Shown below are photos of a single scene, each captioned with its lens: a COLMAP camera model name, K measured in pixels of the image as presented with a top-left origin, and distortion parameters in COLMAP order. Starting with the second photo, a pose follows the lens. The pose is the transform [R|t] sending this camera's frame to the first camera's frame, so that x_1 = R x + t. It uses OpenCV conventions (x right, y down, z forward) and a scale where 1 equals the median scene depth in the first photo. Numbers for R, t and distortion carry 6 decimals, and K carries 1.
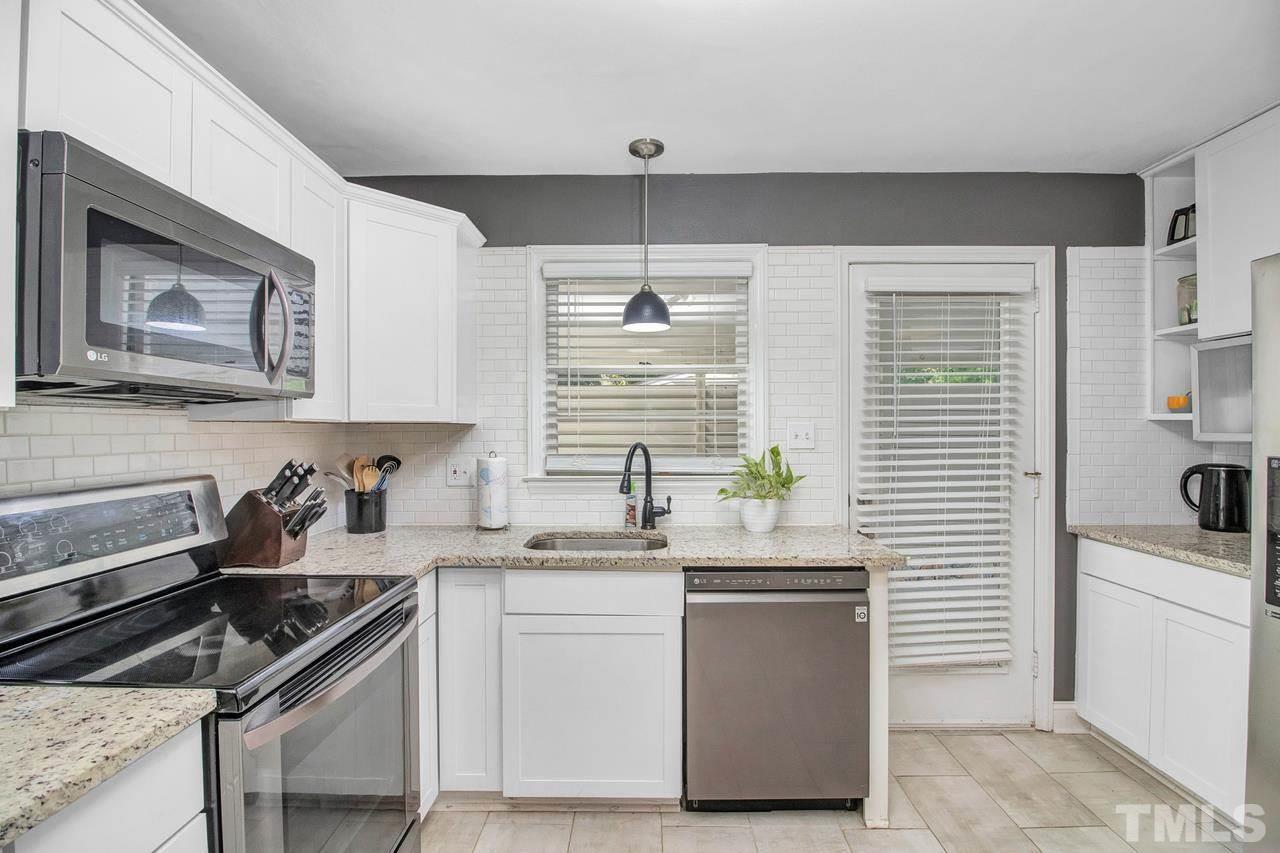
lens RADIAL K [[601.3, 0, 644.4], [0, 601.3, 432.2], [0, 0, 1]] dist [-0.019222, -0.001162]
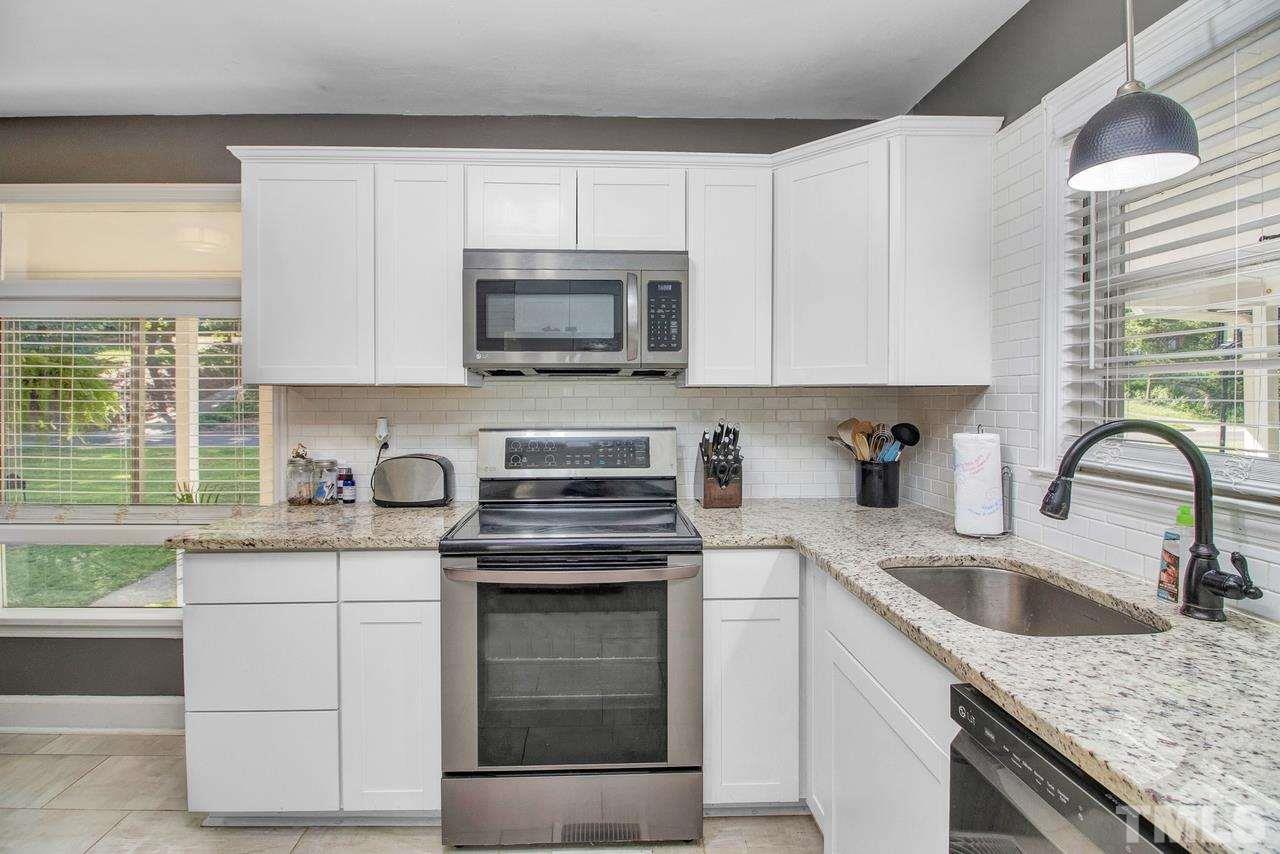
lens RADIAL K [[601.3, 0, 625.5], [0, 601.3, 407.0], [0, 0, 1]] dist [-0.019222, -0.001162]
pose [[0.032633, 0.019461, -0.999278, 0.523250], [-0.001744, 0.999810, 0.019414, -0.000613], [0.999466, 0.001109, 0.032660, 0.693956]]
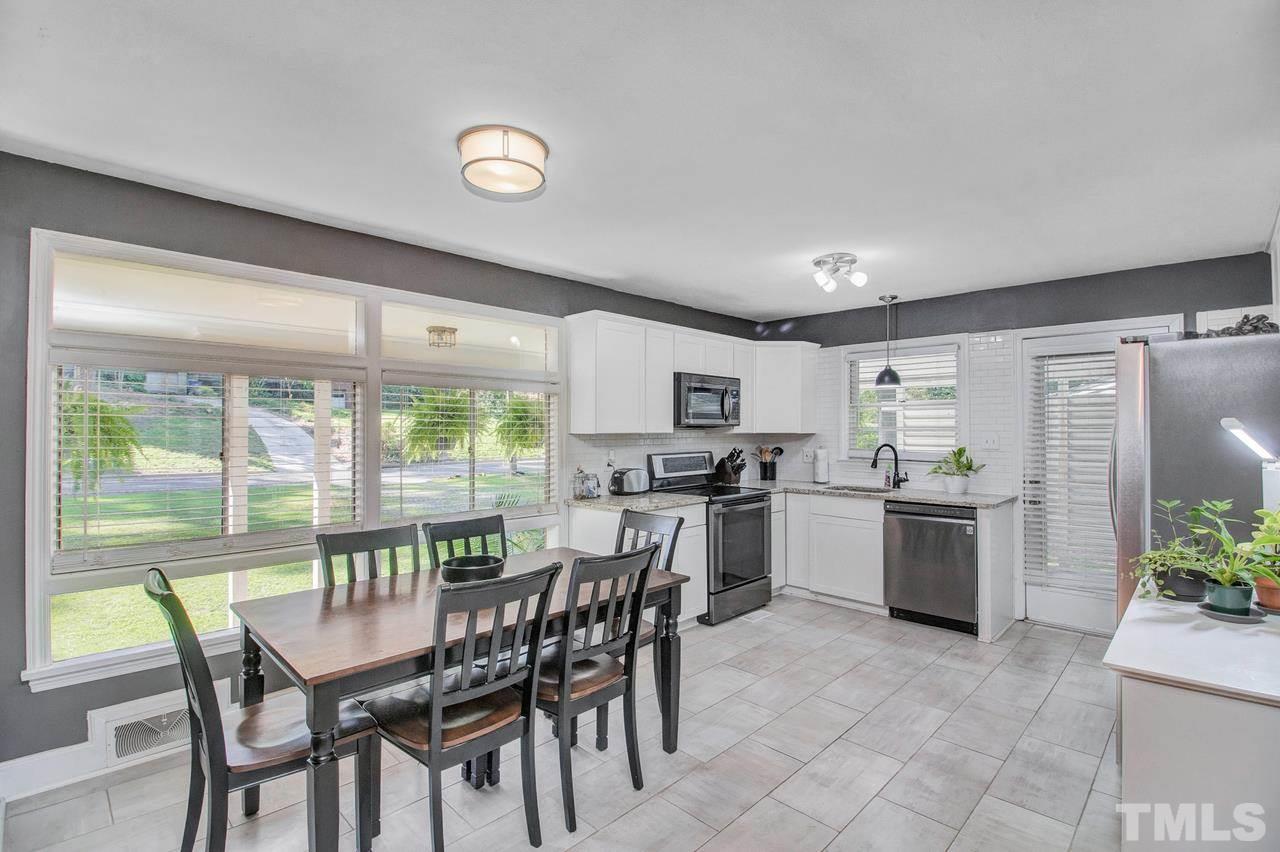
lens RADIAL K [[601.3, 0, 636.5], [0, 601.3, 426.7], [0, 0, 1]] dist [-0.019222, -0.001162]
pose [[0.716236, -0.000056, -0.697858, 0.931032], [-0.006304, 0.999959, -0.006551, -0.024670], [0.697829, 0.009092, 0.716206, -1.193426]]
